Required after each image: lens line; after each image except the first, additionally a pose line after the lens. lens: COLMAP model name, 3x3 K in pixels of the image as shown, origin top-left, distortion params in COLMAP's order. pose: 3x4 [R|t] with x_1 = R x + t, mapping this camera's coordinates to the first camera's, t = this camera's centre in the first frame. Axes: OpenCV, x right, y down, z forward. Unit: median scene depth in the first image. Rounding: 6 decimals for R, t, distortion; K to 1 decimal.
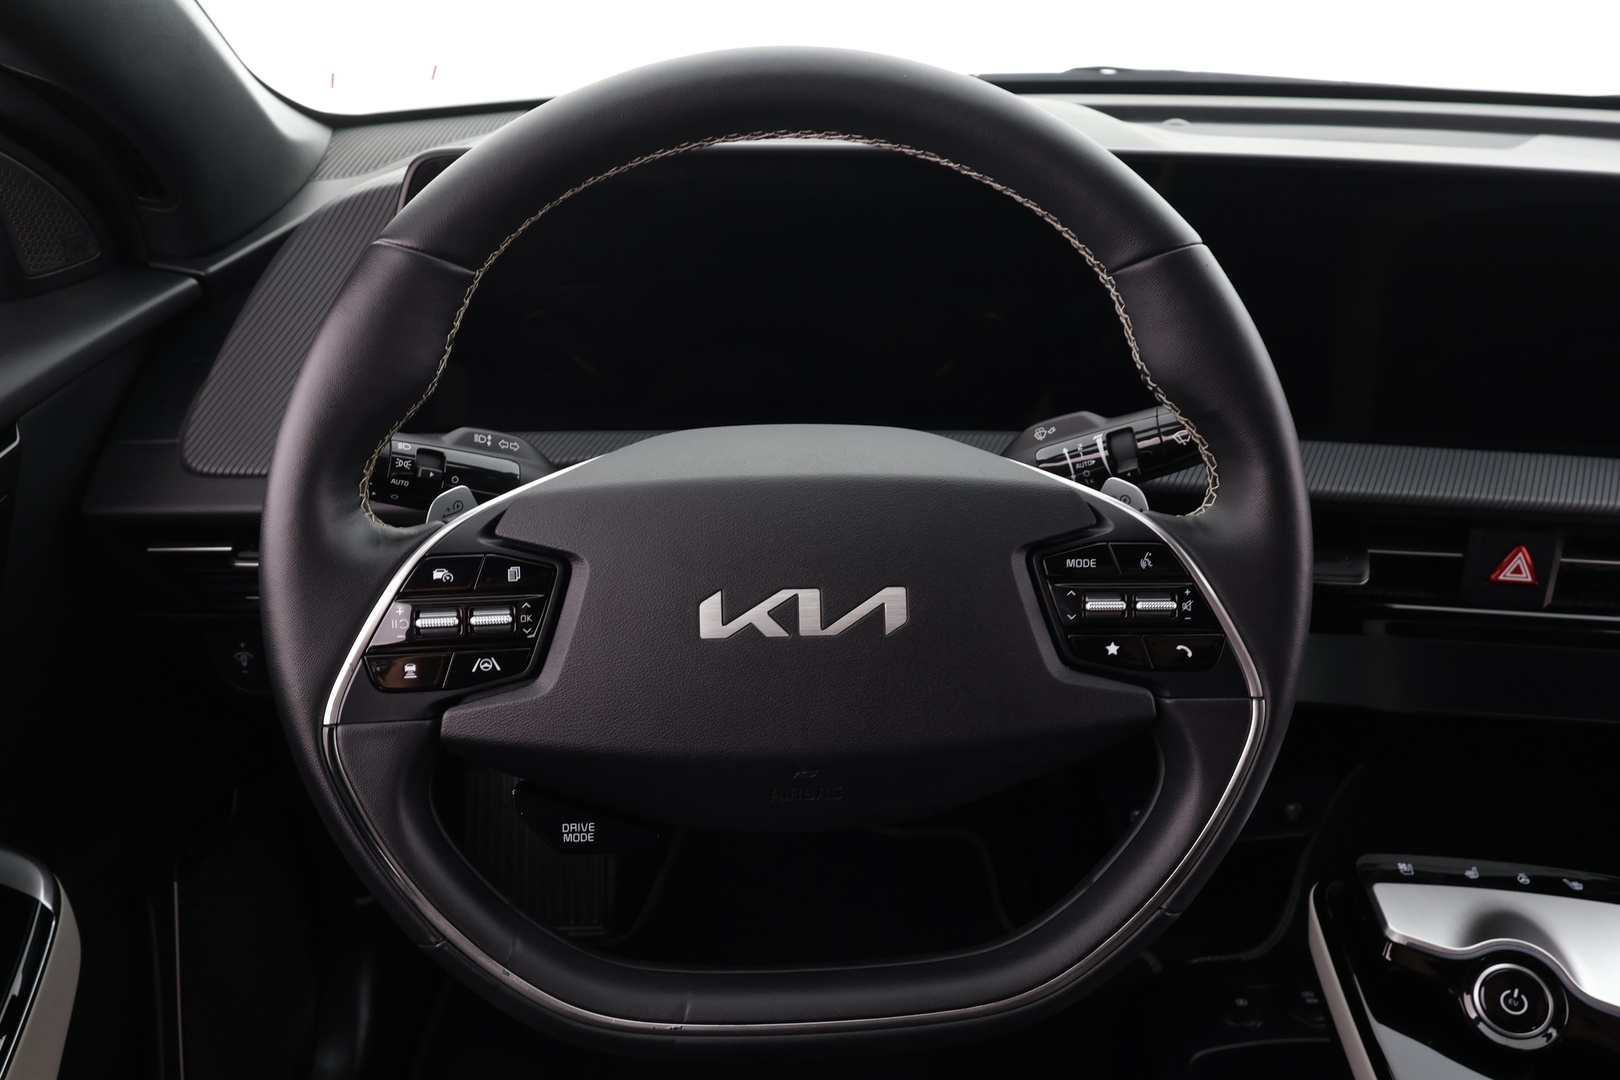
lens RADIAL K [[1141.7, 0, 806.6], [0, 1141.7, 531.1], [0, 0, 1]] dist [-0.007641, 0.006712]
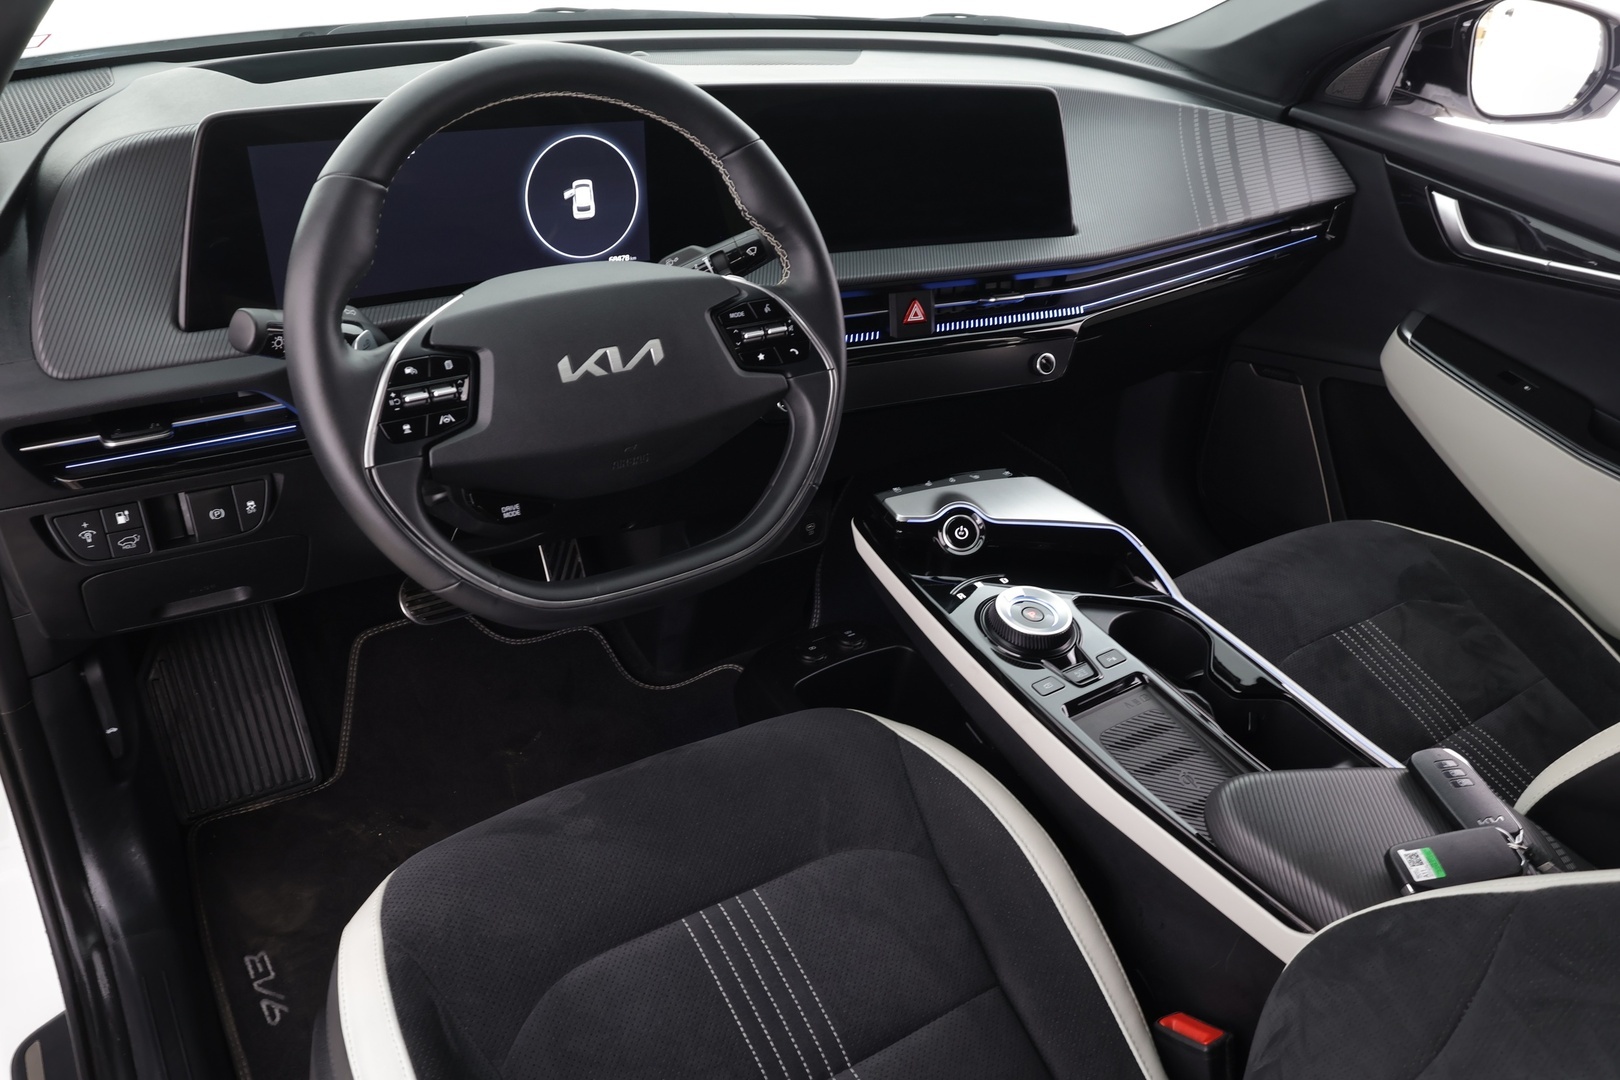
lens RADIAL K [[1281.3, 0, 808.4], [0, 1281.3, 543.1], [0, 0, 1]] dist [-0.000710, 0.017974]
pose [[0.852853, -0.222761, 0.472250, -0.745529], [0.199071, 0.974836, 0.100323, 0.207749], [-0.482715, 0.008451, 0.875737, -0.910695]]
